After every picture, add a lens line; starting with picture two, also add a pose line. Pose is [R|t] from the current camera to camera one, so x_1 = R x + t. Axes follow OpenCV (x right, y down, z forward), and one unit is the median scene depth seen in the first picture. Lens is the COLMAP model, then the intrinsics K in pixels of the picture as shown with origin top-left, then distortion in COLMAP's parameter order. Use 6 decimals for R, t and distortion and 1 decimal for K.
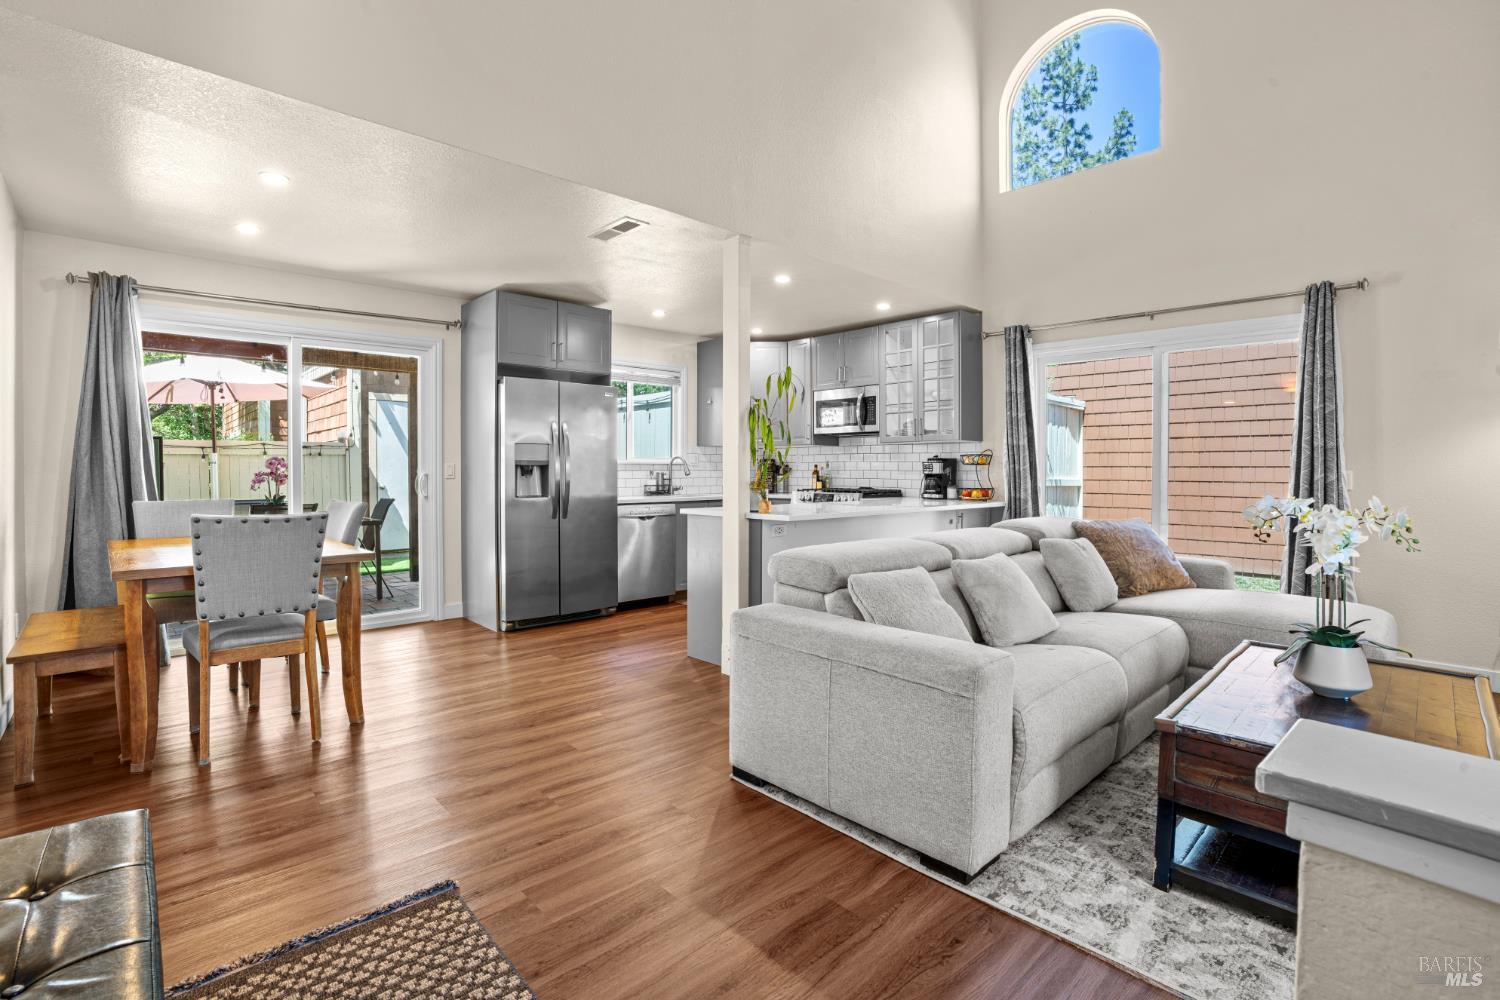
lens RADIAL K [[698.6, 0, 739.5], [0, 698.6, 469.3], [0, 0, 1]] dist [-0.015974, 0.000957]
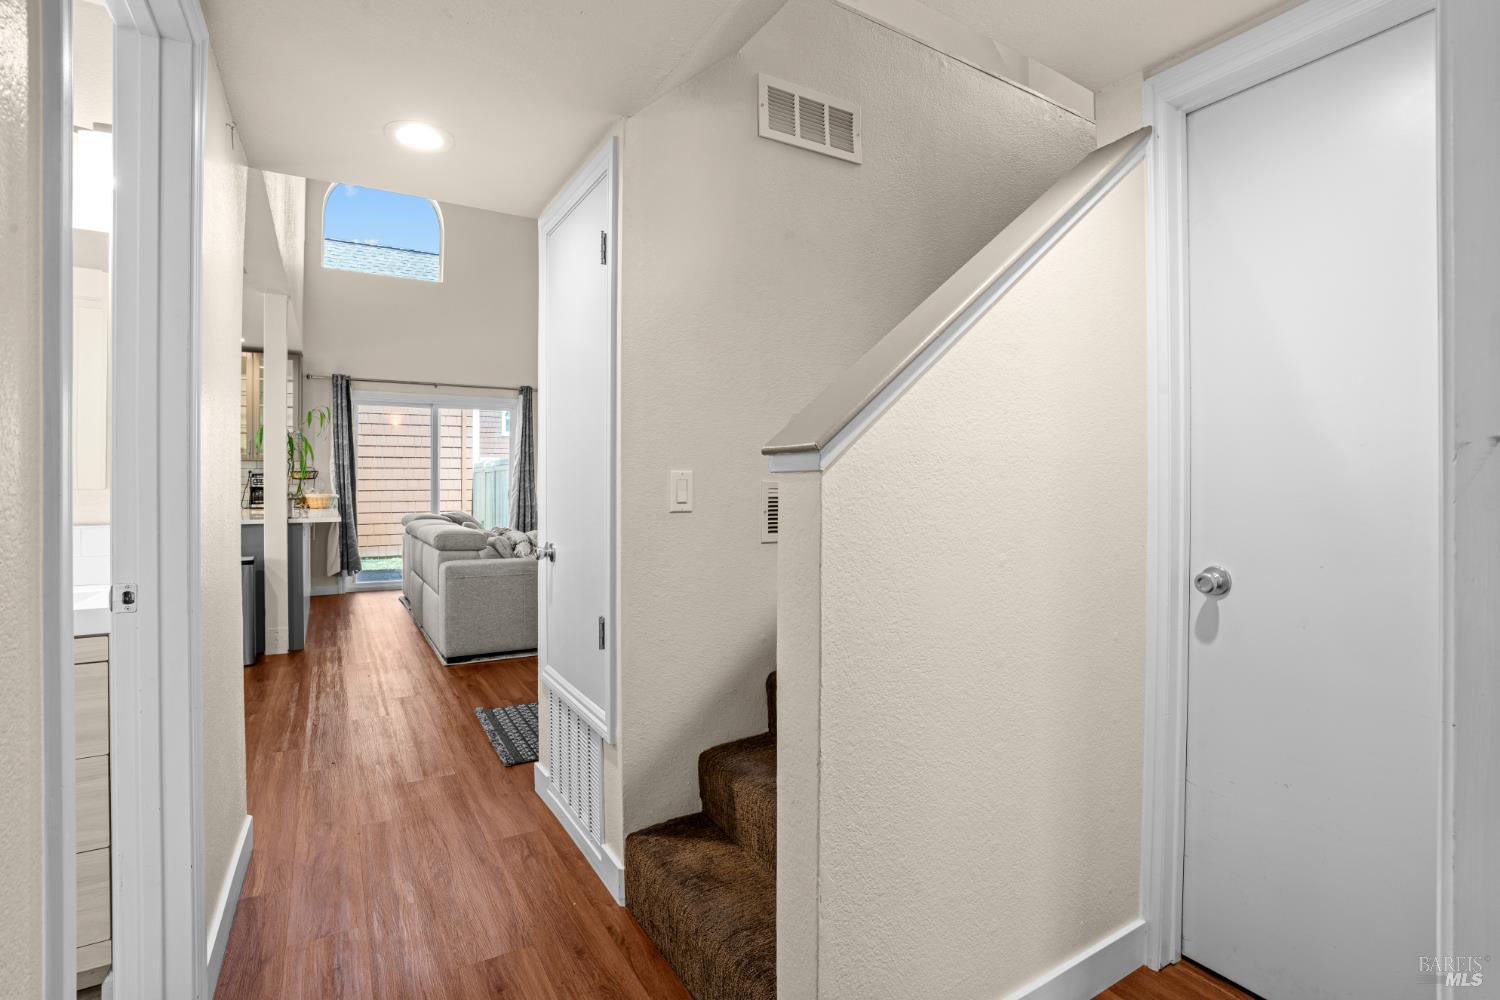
lens RADIAL K [[709.0, 0, 745.9], [0, 709.0, 491.4], [0, 0, 1]] dist [-0.032182, 0.008022]
pose [[0.198373, -0.020507, 0.979912, -0.758006], [0.011717, 0.999759, 0.018551, 0.001003], [-0.980057, 0.007801, 0.198566, -0.020245]]
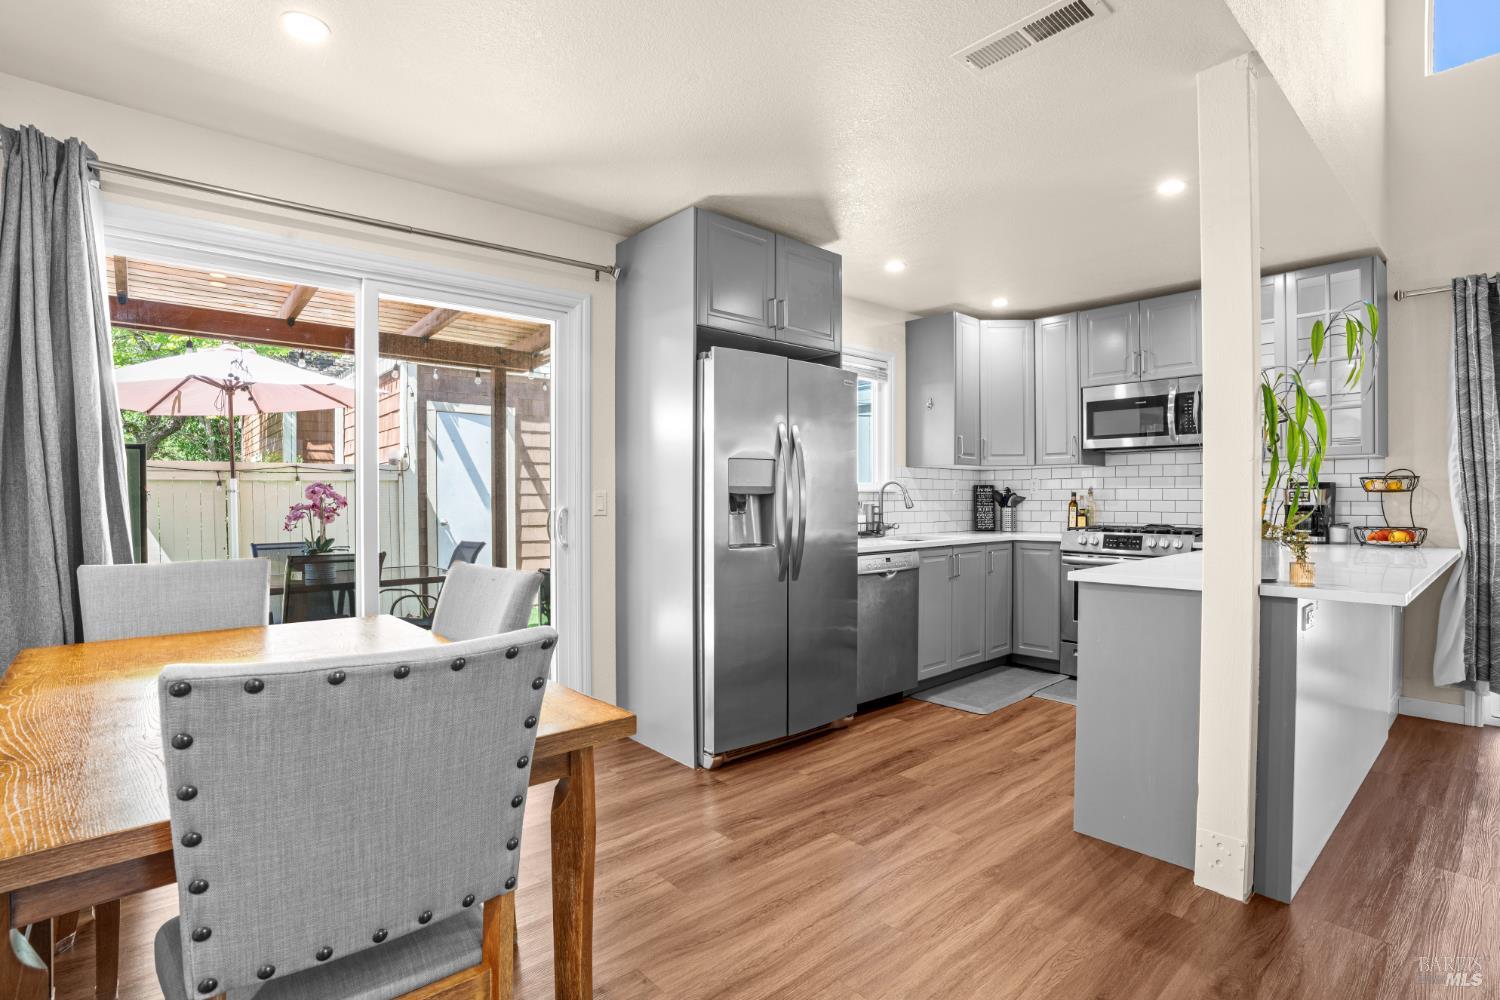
lens RADIAL K [[709.0, 0, 745.9], [0, 709.0, 491.4], [0, 0, 1]] dist [-0.032182, 0.008022]
pose [[0.999898, -0.001740, -0.014201, -0.267725], [0.001616, 0.999961, -0.008740, -0.002532], [0.014215, 0.008716, 0.999861, 0.350301]]
